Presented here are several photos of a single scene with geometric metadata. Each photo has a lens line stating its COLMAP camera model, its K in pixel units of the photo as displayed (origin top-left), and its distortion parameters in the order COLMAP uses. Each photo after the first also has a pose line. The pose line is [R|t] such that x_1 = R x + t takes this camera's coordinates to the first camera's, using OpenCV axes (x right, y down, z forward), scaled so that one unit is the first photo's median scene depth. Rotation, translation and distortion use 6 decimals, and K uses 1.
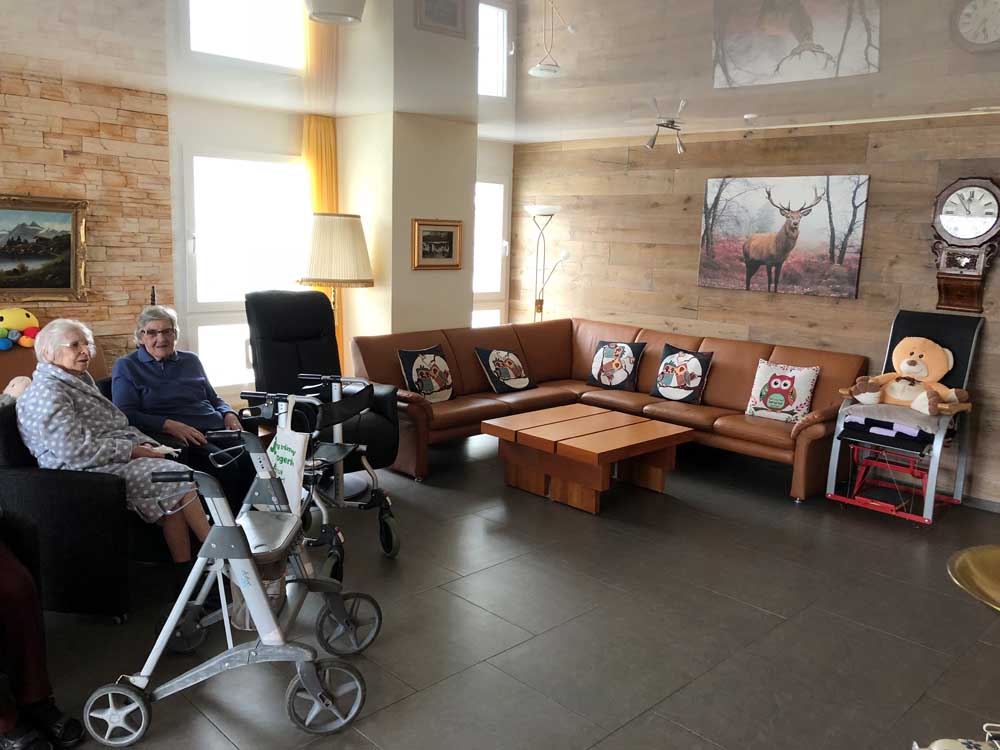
lens RADIAL K [[840.4, 0, 469.0], [0, 840.4, 355.5], [0, 0, 1]] dist [-0.005857, -0.005498]
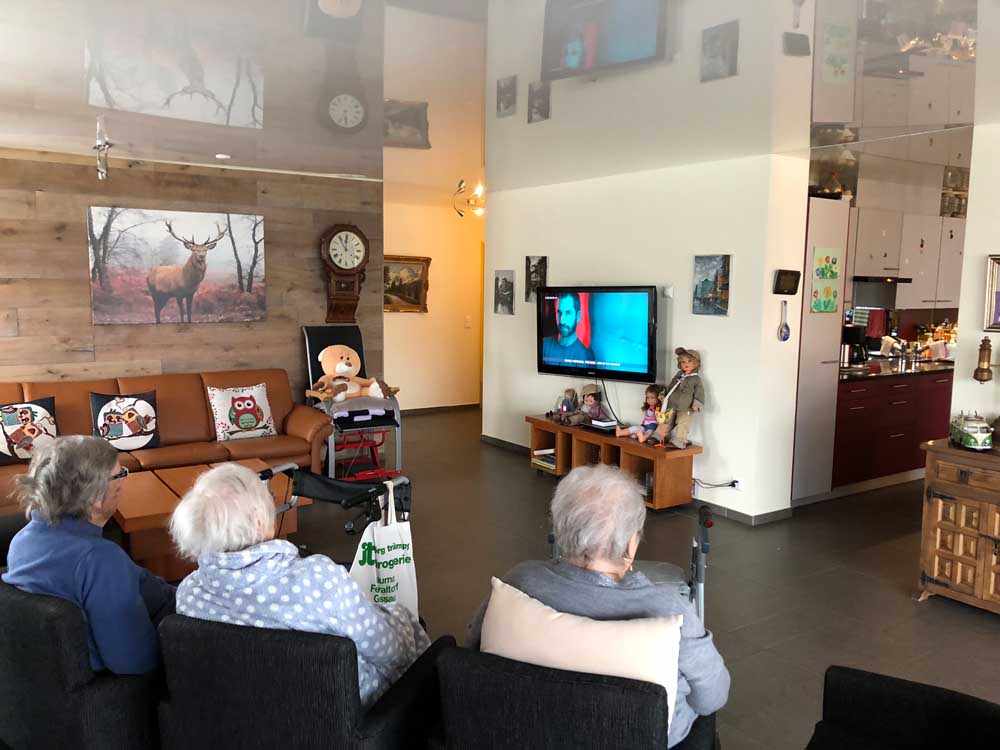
lens RADIAL K [[812.5, 0, 500.0], [0, 812.5, 375.0], [0, 0, 1]] dist [0.001989, -0.002679]
pose [[0.130239, -0.149707, 0.980115, -0.591861], [0.136176, 0.981868, 0.131879, -0.094374], [-0.982086, 0.116293, 0.148264, 0.495891]]
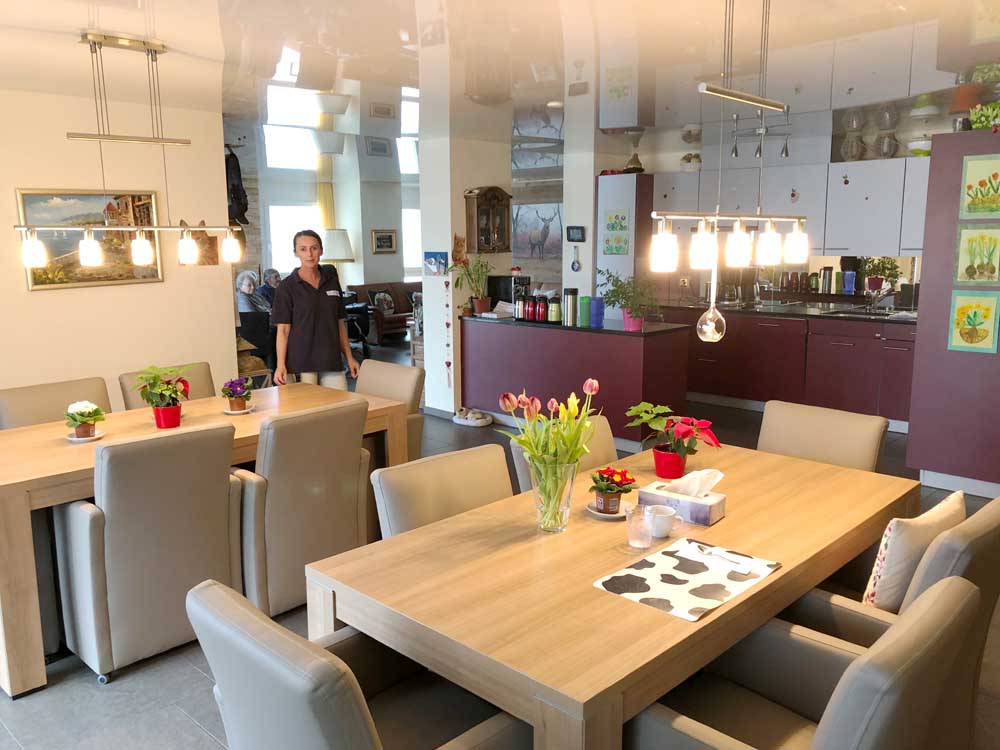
lens RADIAL K [[812.5, 0, 500.0], [0, 812.5, 375.0], [0, 0, 1]] dist [0.001989, -0.002679]
pose [[0.996852, -0.050438, 0.061172, 0.116202], [0.048871, 0.998444, 0.026845, 0.168392], [-0.062431, -0.023771, 0.997766, -1.108872]]
